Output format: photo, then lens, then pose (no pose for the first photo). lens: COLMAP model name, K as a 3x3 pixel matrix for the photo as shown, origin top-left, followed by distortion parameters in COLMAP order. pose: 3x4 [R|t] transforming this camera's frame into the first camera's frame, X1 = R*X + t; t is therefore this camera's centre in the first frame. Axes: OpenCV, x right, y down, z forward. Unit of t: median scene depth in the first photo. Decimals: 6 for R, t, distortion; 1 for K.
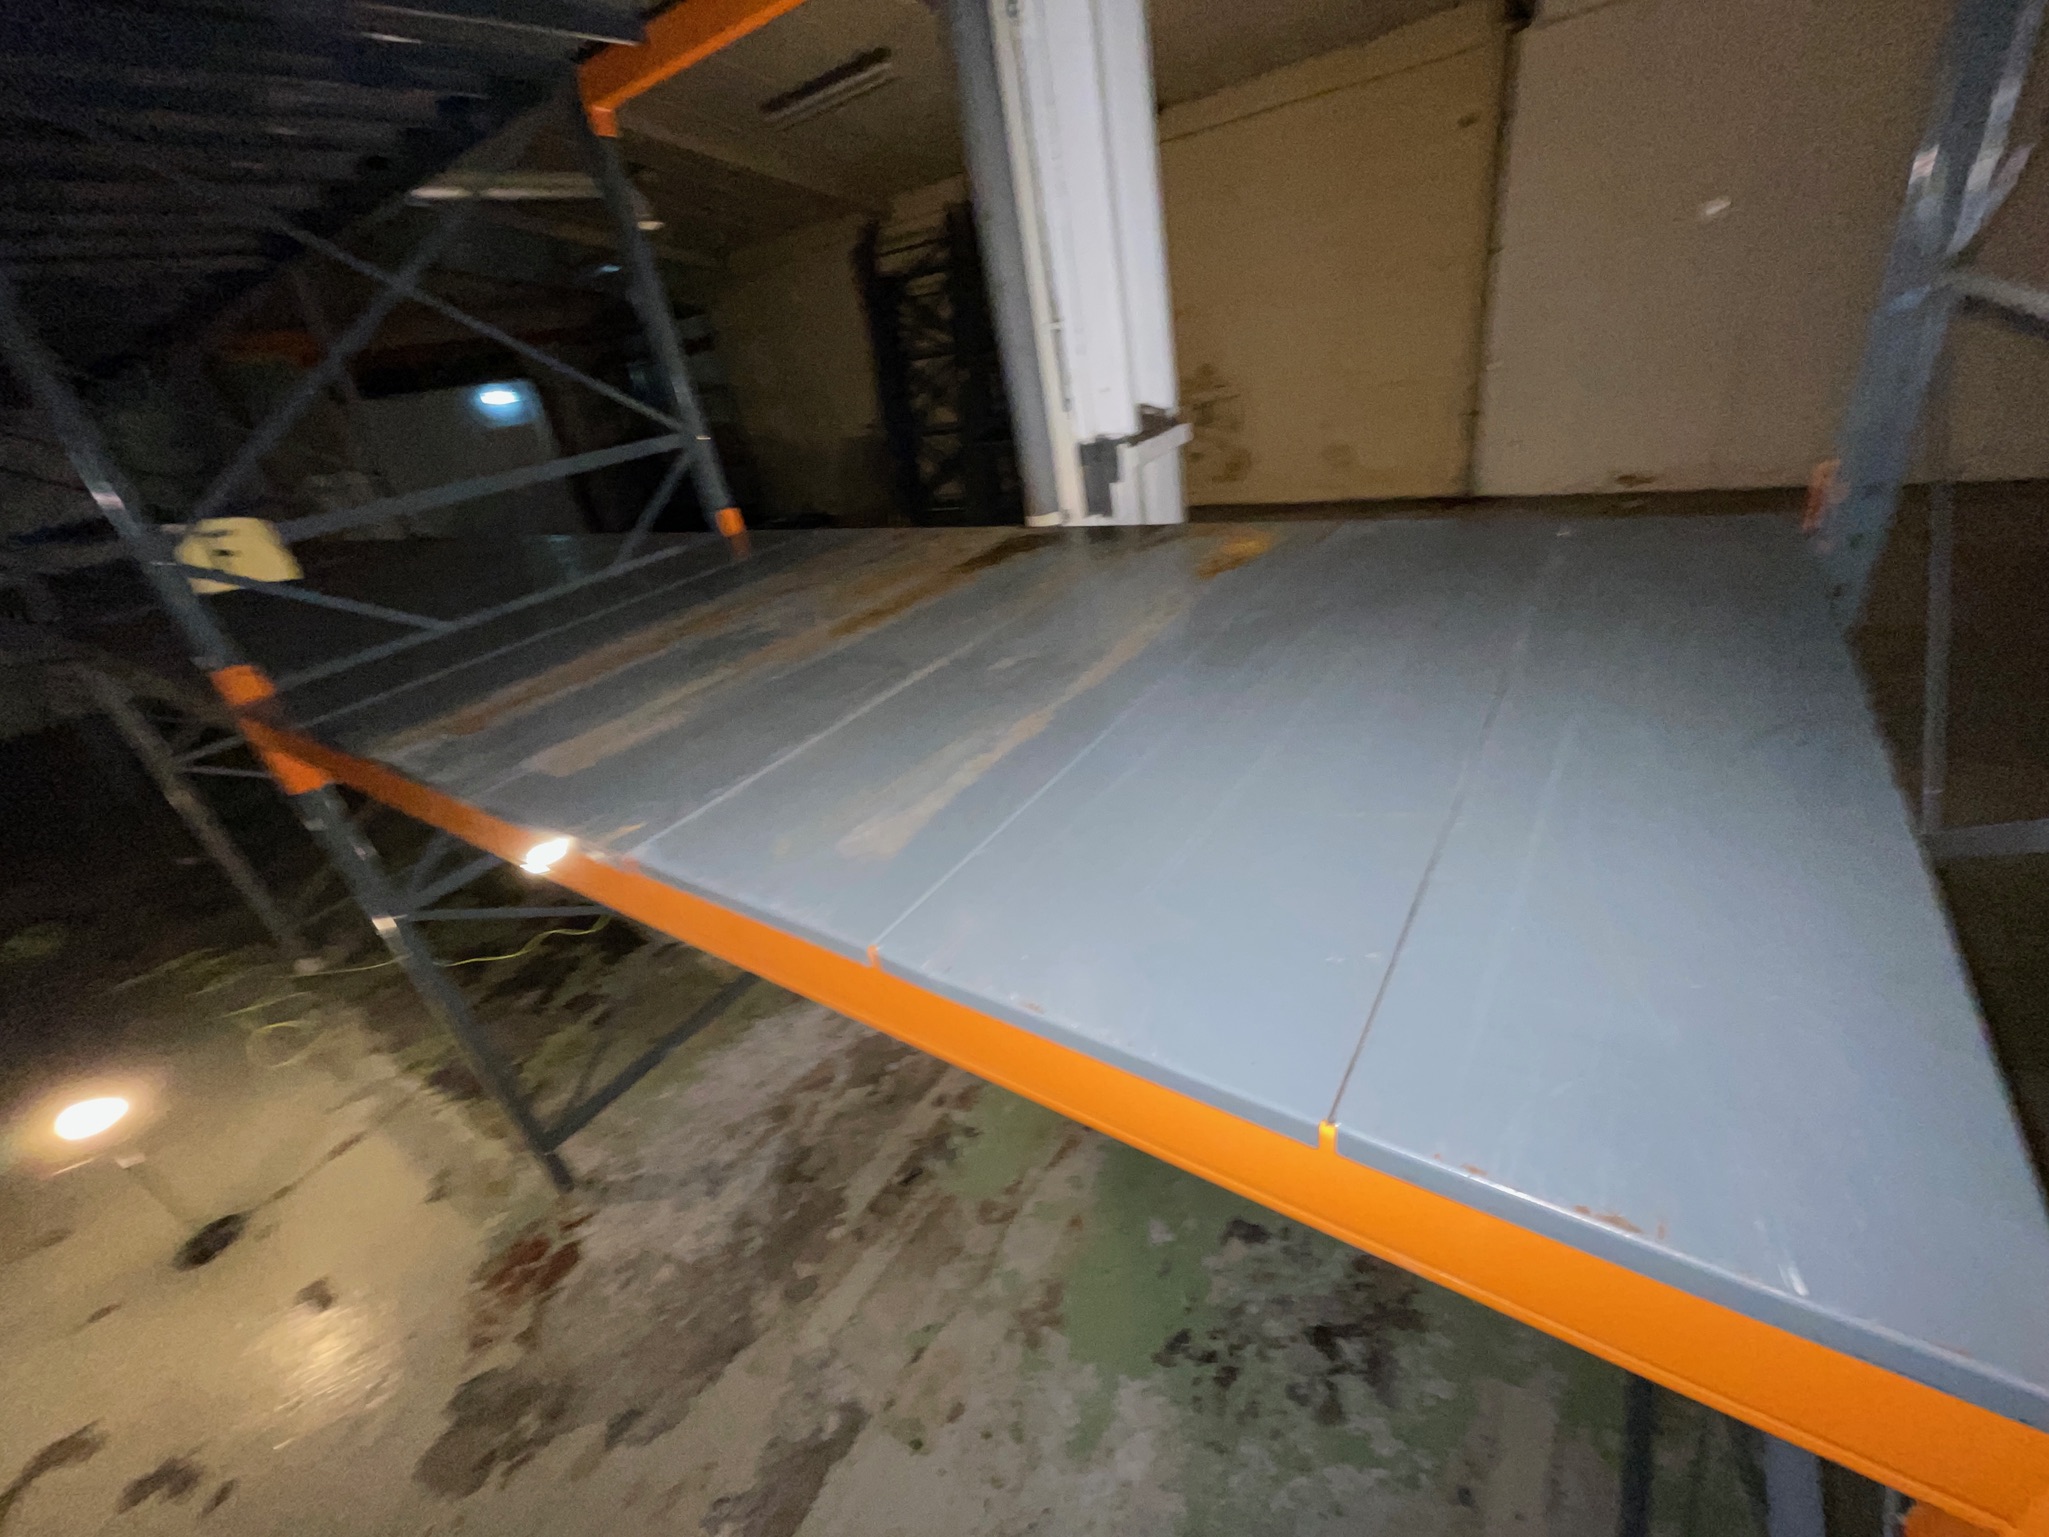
lens RADIAL K [[821.7, 0, 1023.3], [0, 821.7, 765.9], [0, 0, 1]] dist [-0.000381, 0.000206]
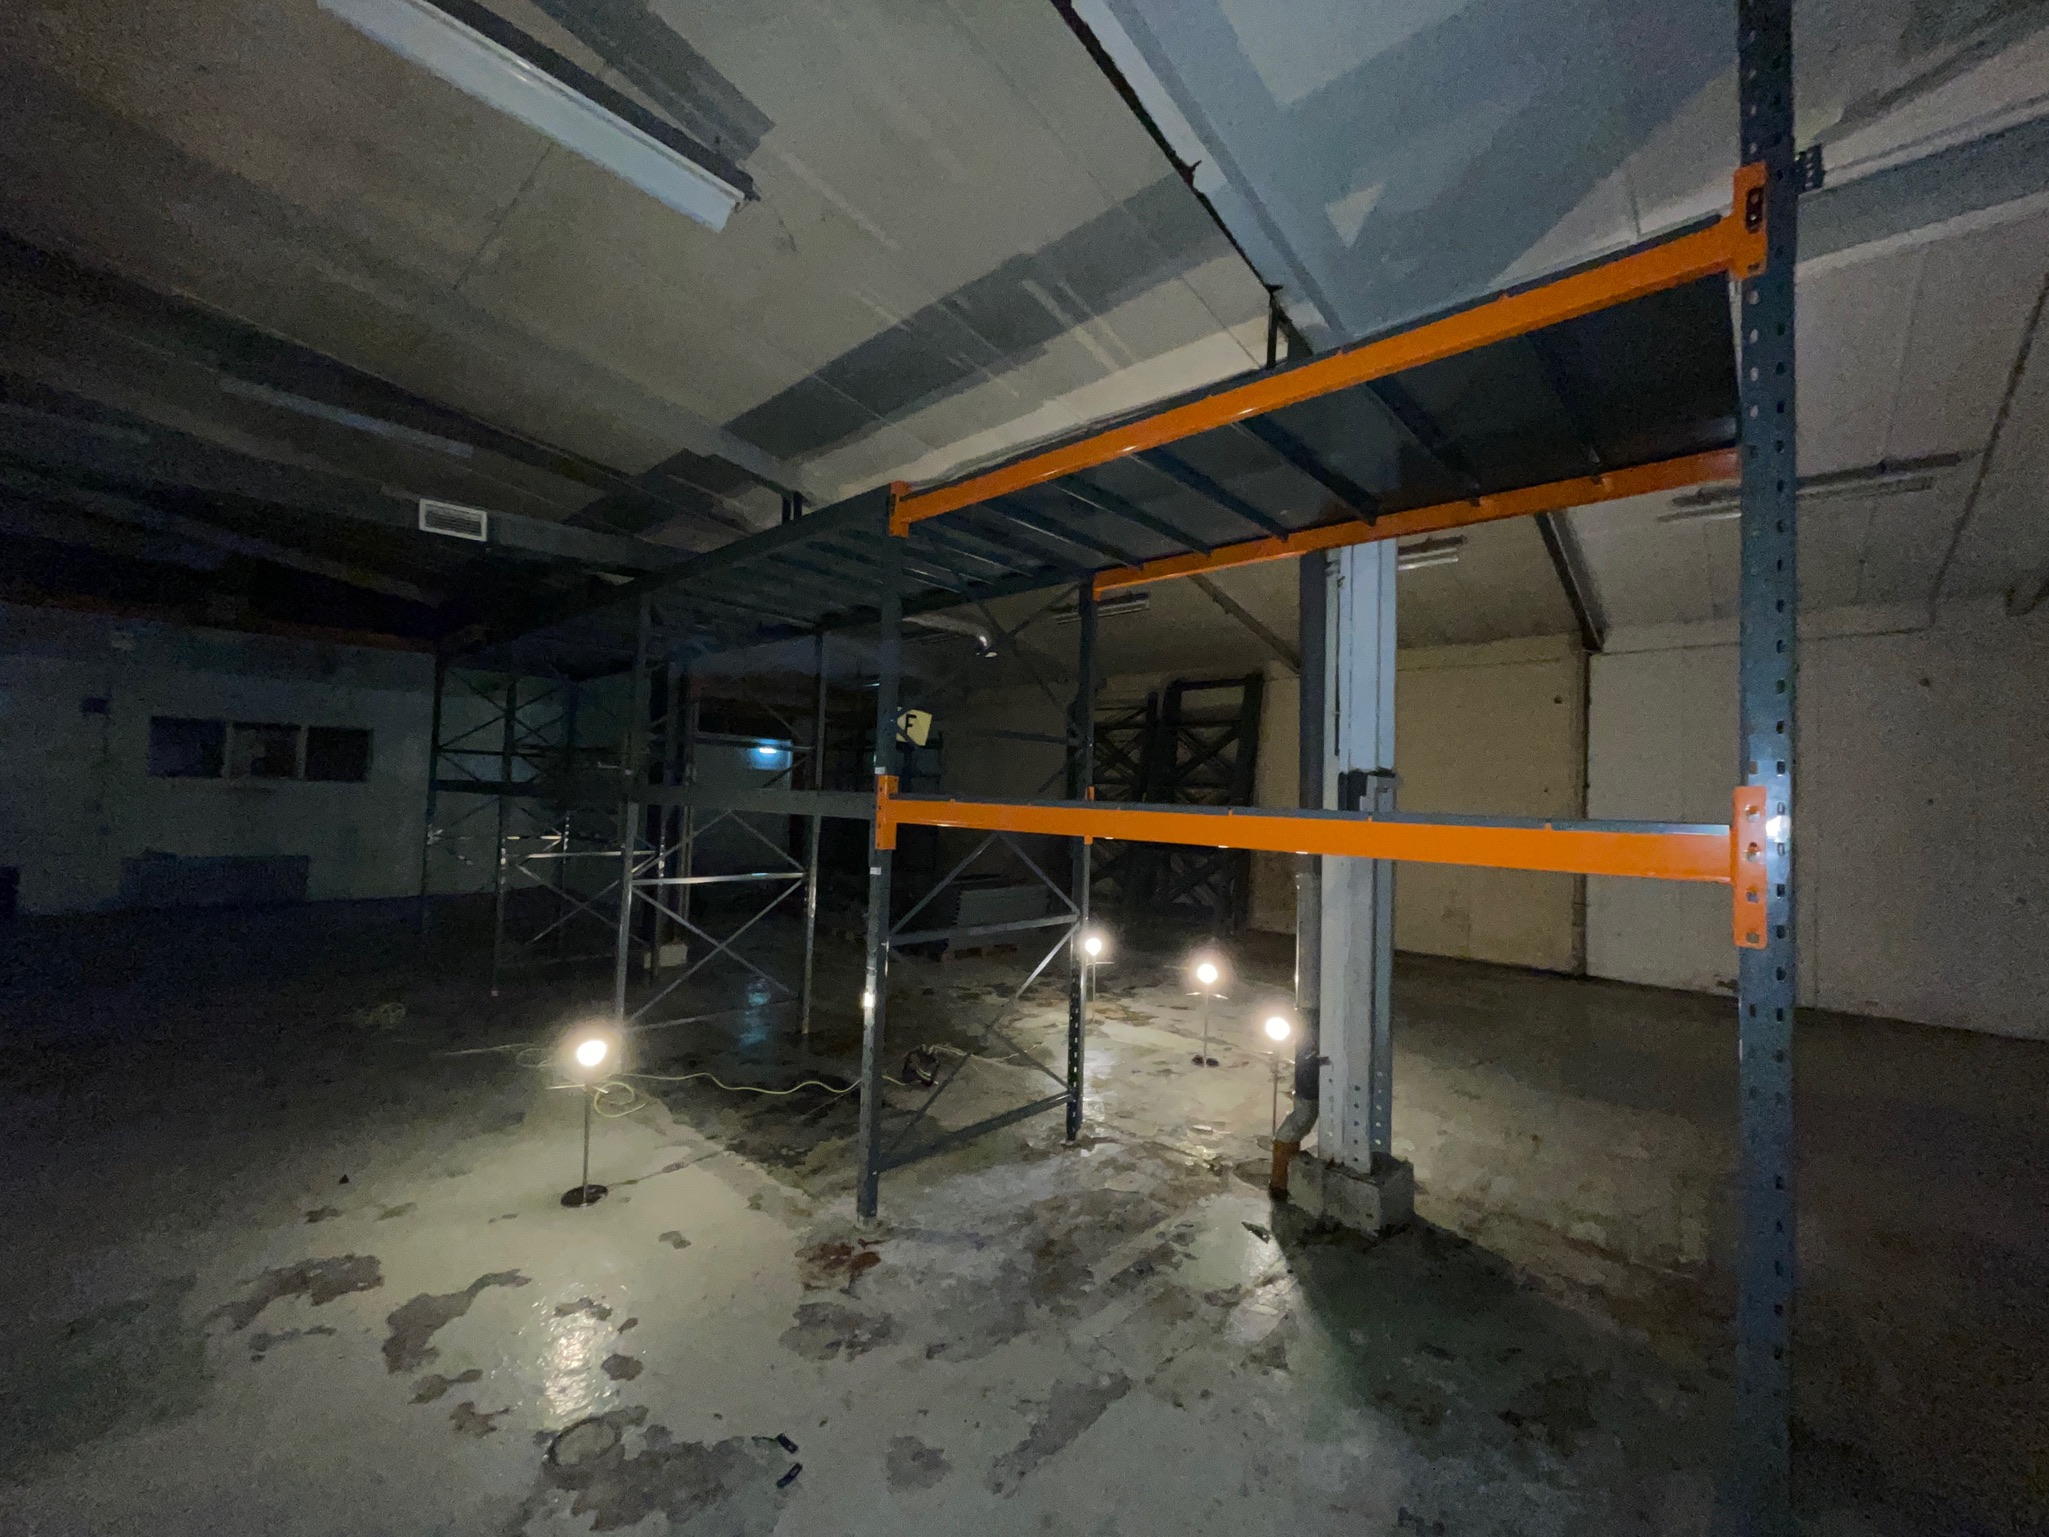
lens RADIAL K [[821.7, 0, 1023.3], [0, 821.7, 765.9], [0, 0, 1]] dist [-0.000381, 0.000206]
pose [[0.969998, 0.189484, -0.152312, -0.271028], [-0.240129, 0.844586, -0.478553, 0.499357], [0.037962, 0.500770, 0.864748, -0.464211]]
